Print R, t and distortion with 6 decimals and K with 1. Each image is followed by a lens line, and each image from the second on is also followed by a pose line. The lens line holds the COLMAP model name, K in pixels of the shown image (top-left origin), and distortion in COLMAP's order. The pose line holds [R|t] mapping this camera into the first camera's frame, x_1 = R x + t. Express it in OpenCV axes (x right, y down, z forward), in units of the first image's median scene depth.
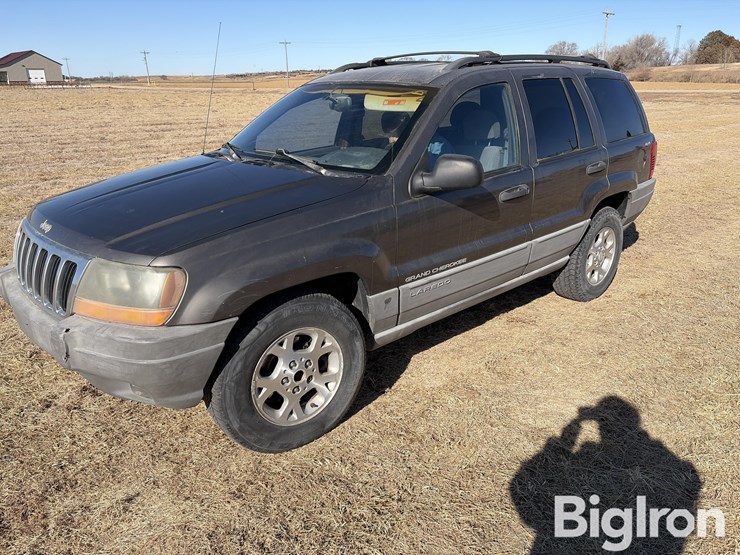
lens RADIAL K [[584.9, 0, 370.0], [0, 584.9, 277.5], [0, 0, 1]] dist [-0.005599, -0.010499]
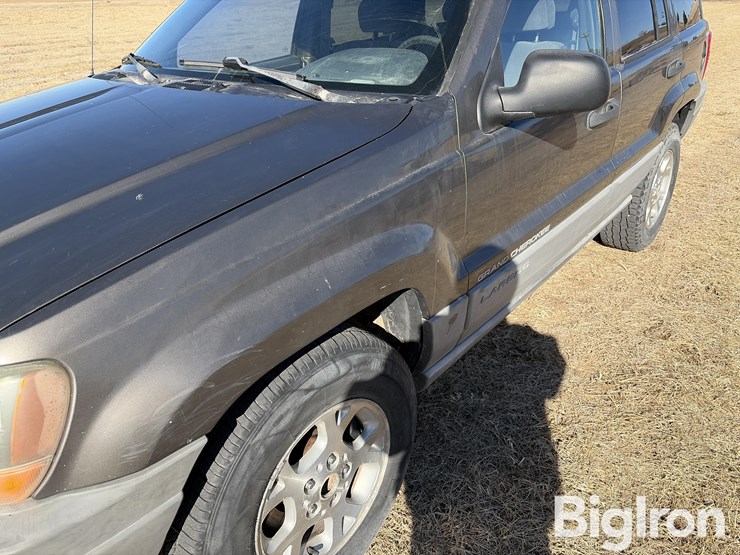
lens RADIAL K [[584.9, 0, 370.0], [0, 584.9, 277.5], [0, 0, 1]] dist [-0.005599, -0.010499]
pose [[0.989865, -0.091455, 0.108647, -0.110022], [0.076086, 0.987500, 0.138038, -0.085933], [-0.119913, -0.128373, 0.984450, 0.443512]]
